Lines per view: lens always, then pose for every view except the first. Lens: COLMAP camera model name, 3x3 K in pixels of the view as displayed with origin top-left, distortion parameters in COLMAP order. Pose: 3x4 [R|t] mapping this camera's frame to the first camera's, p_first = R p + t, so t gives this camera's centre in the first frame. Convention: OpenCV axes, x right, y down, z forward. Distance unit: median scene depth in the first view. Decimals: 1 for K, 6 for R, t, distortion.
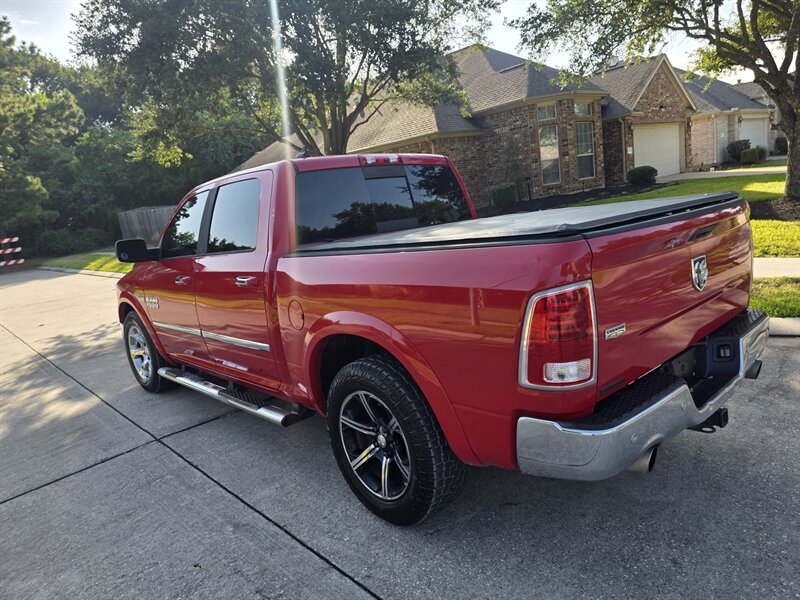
lens RADIAL K [[530.6, 0, 415.3], [0, 530.6, 299.6], [0, 0, 1]] dist [0.062568, -0.063226]
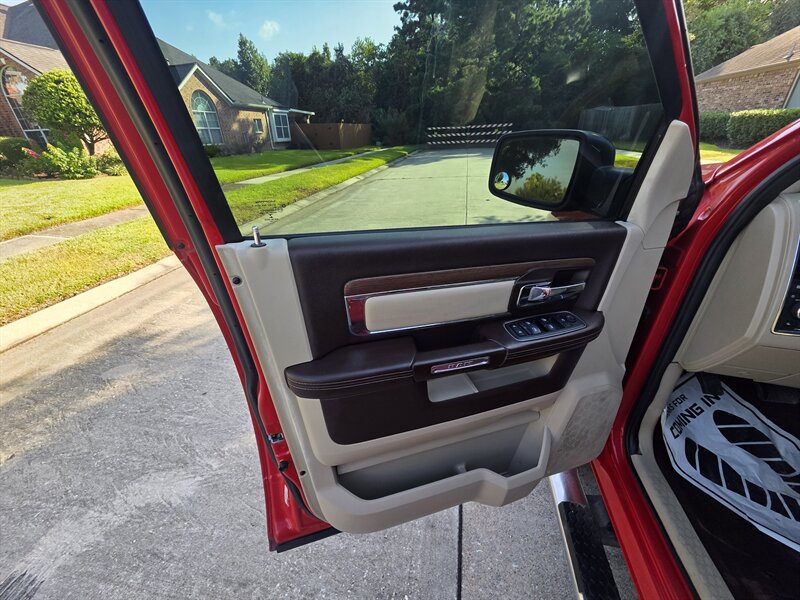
lens RADIAL K [[320.6, 0, 395.7], [0, 320.6, 300.6], [0, 0, 1]] dist [0.002705, 0.000193]
pose [[0.573166, 0.469709, -0.671457, -0.450459], [-0.197786, 0.874483, 0.442900, -0.079855], [0.795212, -0.121050, 0.594126, 0.784221]]
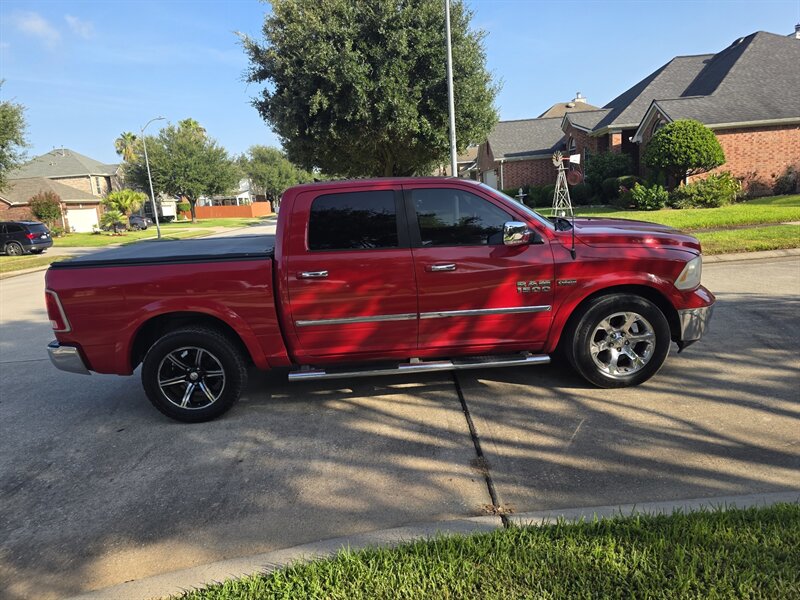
lens RADIAL K [[536.1, 0, 403.6], [0, 536.1, 290.8], [0, 0, 1]] dist [0.069364, -0.066413]
pose [[-0.665133, 0.299259, -0.684136, 0.652078], [0.013140, 0.920731, 0.389976, -0.459665], [0.746610, 0.250396, -0.616341, 1.724347]]
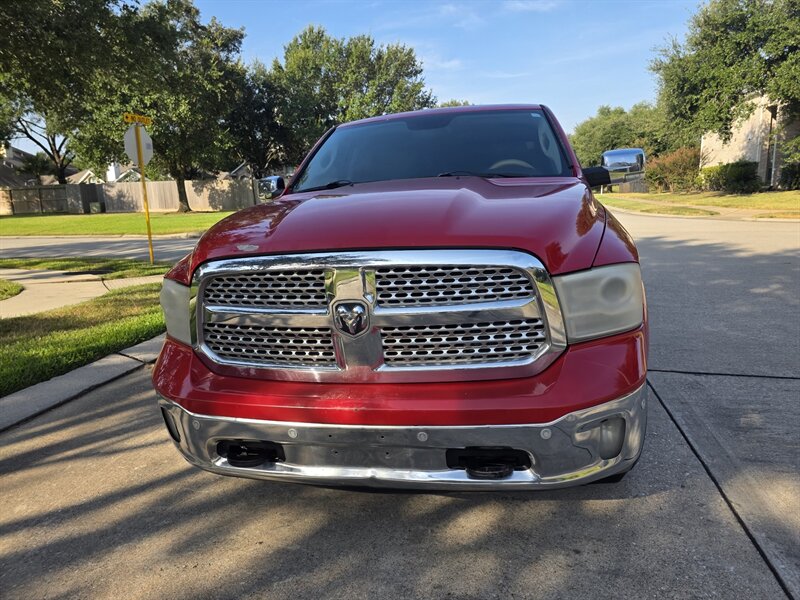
lens RADIAL K [[536.7, 0, 407.8], [0, 536.7, 293.6], [0, 0, 1]] dist [0.065753, -0.062721]
pose [[-0.555894, -0.006615, 0.831227, -0.930219], [0.268910, 0.944767, 0.187355, -0.135364], [-0.786555, 0.327675, -0.523412, 1.584833]]
